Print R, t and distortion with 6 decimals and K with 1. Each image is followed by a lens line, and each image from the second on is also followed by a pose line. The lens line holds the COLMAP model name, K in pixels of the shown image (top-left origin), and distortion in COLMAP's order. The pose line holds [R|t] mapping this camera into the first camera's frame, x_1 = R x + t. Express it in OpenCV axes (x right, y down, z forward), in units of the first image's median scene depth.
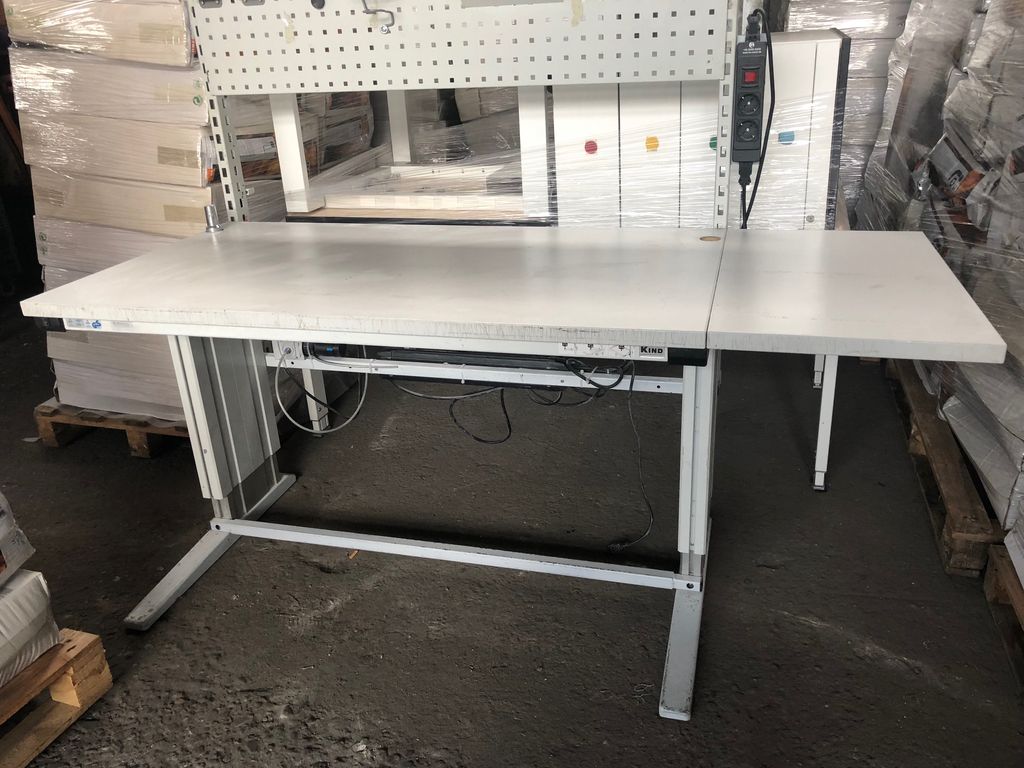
lens RADIAL K [[834.3, 0, 509.0], [0, 834.3, 376.2], [0, 0, 1]] dist [0.008403, 0.011963]
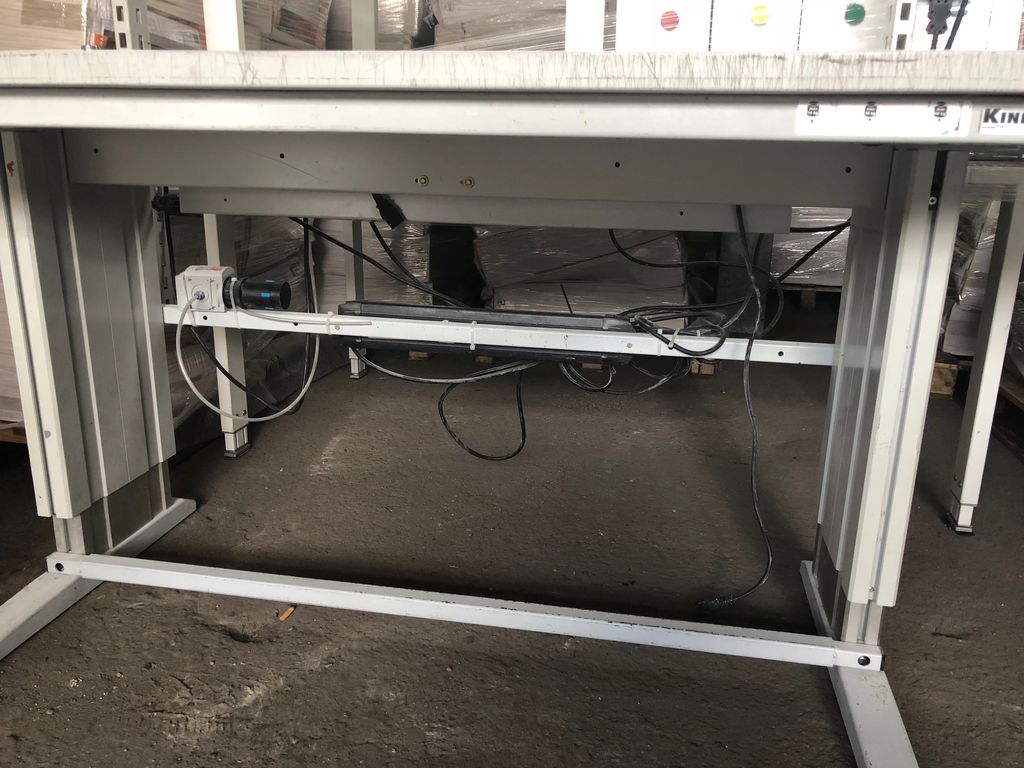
lens RADIAL K [[834.0, 0, 512.0], [0, 834.0, 384.0], [0, 0, 1]] dist [0.004775, 0.003881]
pose [[0.993024, 0.042421, 0.110017, -0.096322], [-0.029188, 0.992439, -0.119220, 0.113938], [-0.114243, 0.115177, 0.986754, 0.354770]]
